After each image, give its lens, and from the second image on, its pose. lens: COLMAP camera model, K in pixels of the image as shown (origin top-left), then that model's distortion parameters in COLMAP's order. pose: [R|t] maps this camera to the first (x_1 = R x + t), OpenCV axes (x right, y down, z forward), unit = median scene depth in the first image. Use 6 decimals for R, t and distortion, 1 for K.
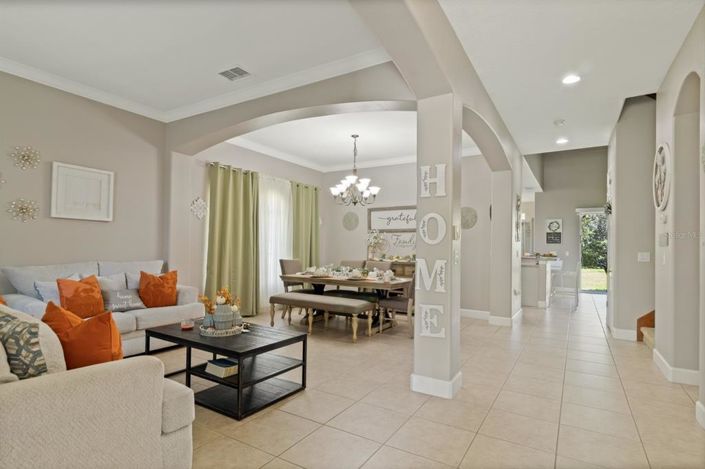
lens RADIAL K [[372.8, 0, 352.5], [0, 372.8, 234.5], [0, 0, 1]] dist [0.035316, -0.000342]
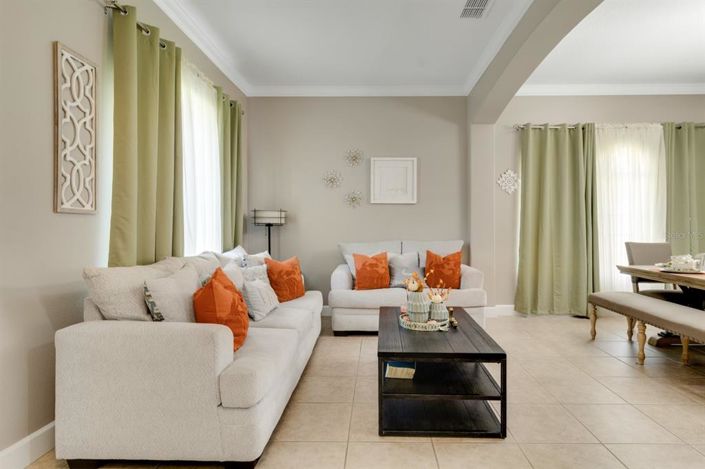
lens RADIAL K [[384.4, 0, 352.9], [0, 384.4, 223.6], [0, 0, 1]] dist [0.015094, 0.000406]
pose [[0.516693, -0.027135, -0.855741, 0.202980], [0.040581, 0.999150, -0.007179, 0.022815], [0.855209, -0.031017, 0.517355, 0.279343]]
